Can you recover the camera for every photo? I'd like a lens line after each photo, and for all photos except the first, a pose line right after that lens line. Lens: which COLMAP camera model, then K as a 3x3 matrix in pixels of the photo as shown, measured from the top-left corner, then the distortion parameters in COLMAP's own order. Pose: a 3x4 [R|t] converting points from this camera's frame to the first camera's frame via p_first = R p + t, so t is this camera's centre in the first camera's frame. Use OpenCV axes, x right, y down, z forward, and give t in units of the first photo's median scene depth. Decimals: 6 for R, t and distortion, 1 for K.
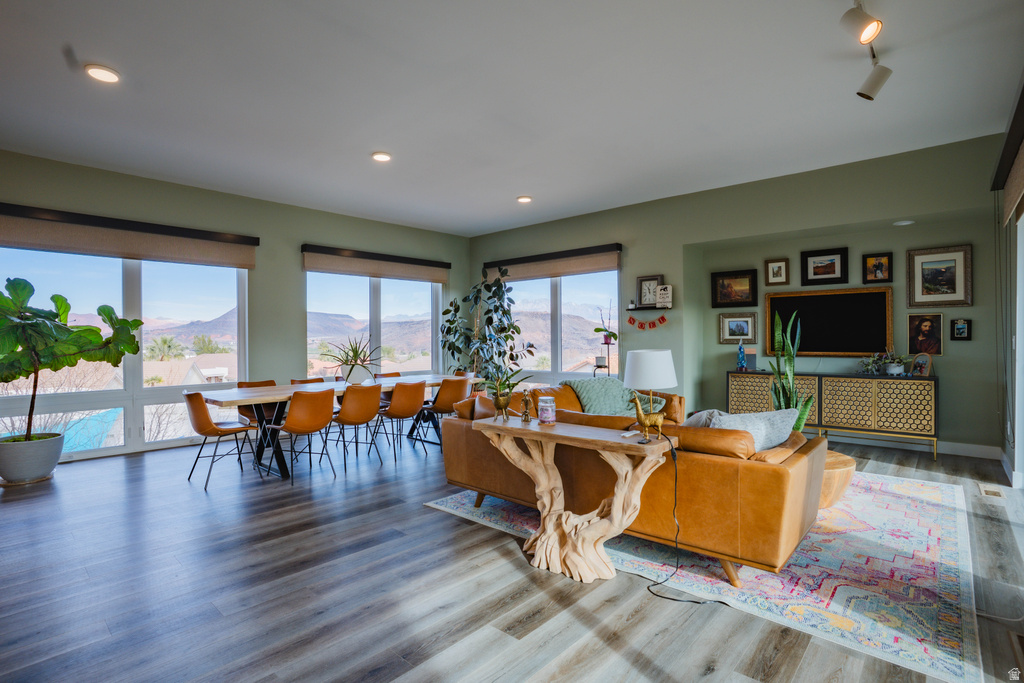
lens RADIAL K [[498.6, 0, 506.5], [0, 498.6, 341.4], [0, 0, 1]] dist [-0.086139, 0.039881]
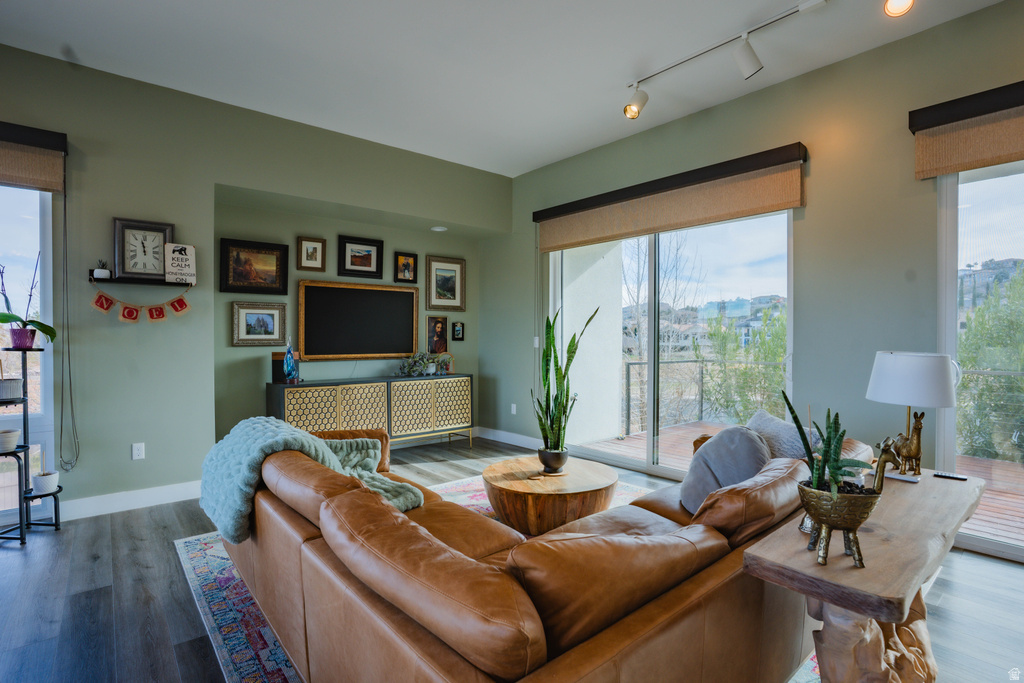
lens RADIAL K [[498.6, 0, 506.5], [0, 498.6, 341.4], [0, 0, 1]] dist [-0.086139, 0.039881]
pose [[0.128747, -0.001609, 0.991676, -0.202313], [0.004523, 0.999989, 0.001035, -0.000742], [-0.991667, 0.004352, 0.128753, 0.621533]]
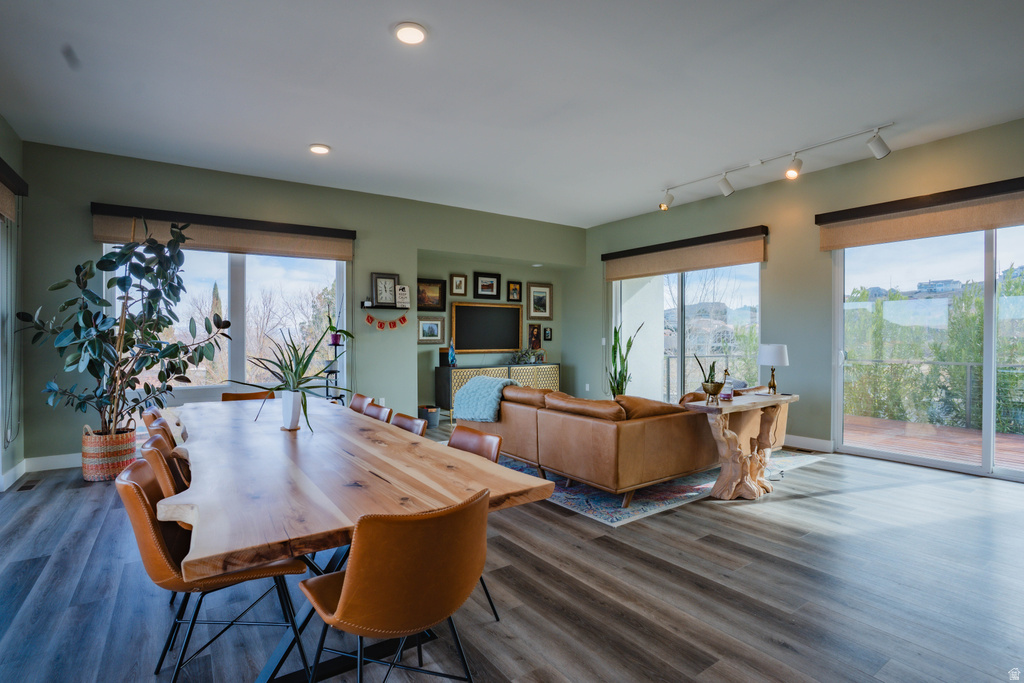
lens RADIAL K [[498.6, 0, 506.5], [0, 498.6, 341.4], [0, 0, 1]] dist [-0.086139, 0.039881]
pose [[0.229459, -0.000164, 0.973318, -0.675300], [0.005745, 0.999983, -0.001186, 0.001862], [-0.973301, 0.005864, 0.229456, 0.631959]]
